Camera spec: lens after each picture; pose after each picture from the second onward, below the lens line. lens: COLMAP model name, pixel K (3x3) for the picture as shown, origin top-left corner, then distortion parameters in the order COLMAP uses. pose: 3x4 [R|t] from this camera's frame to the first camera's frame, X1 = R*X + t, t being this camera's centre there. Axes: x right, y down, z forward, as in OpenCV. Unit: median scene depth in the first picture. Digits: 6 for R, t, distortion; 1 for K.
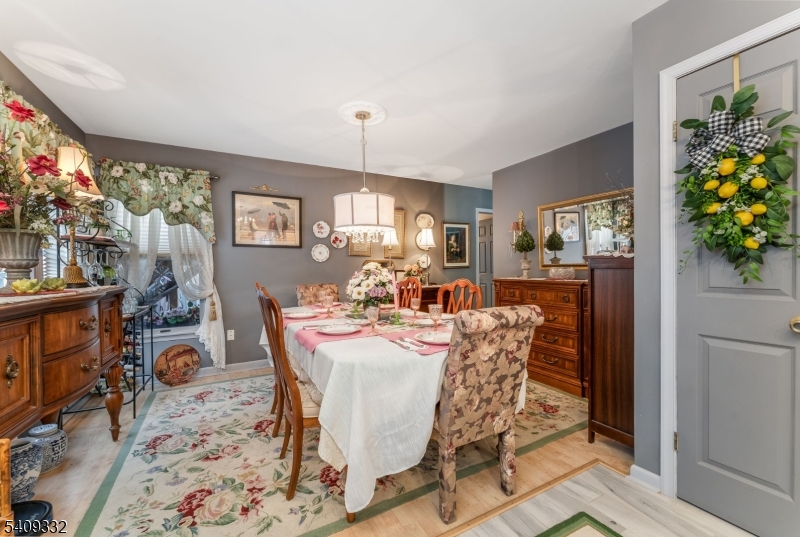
lens RADIAL K [[332.2, 0, 399.0], [0, 332.2, 269.7], [0, 0, 1]] dist [-0.000233, 0.000069]
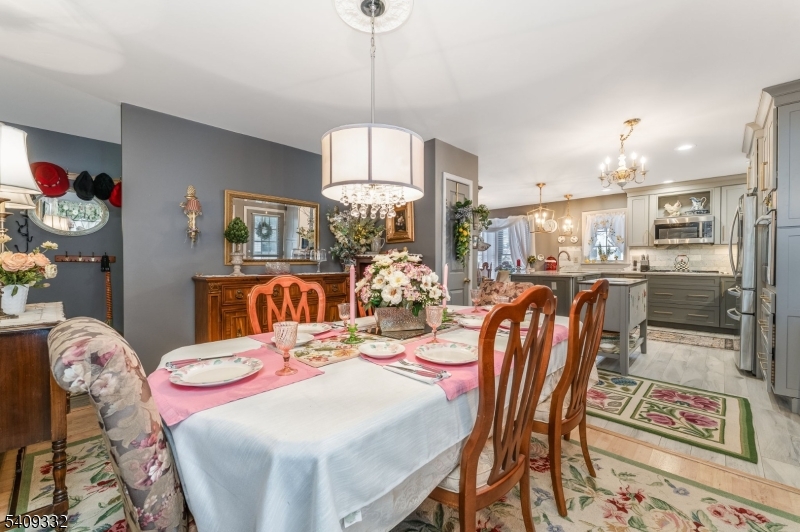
lens RADIAL K [[325.6, 0, 400.9], [0, 325.6, 265.3], [0, 0, 1]] dist [-0.011191, -0.000273]
pose [[-0.300614, -0.001119, 0.953745, -1.064913], [0.015624, 0.999859, 0.006098, 0.009105], [-0.953618, 0.016735, -0.300554, 1.784129]]
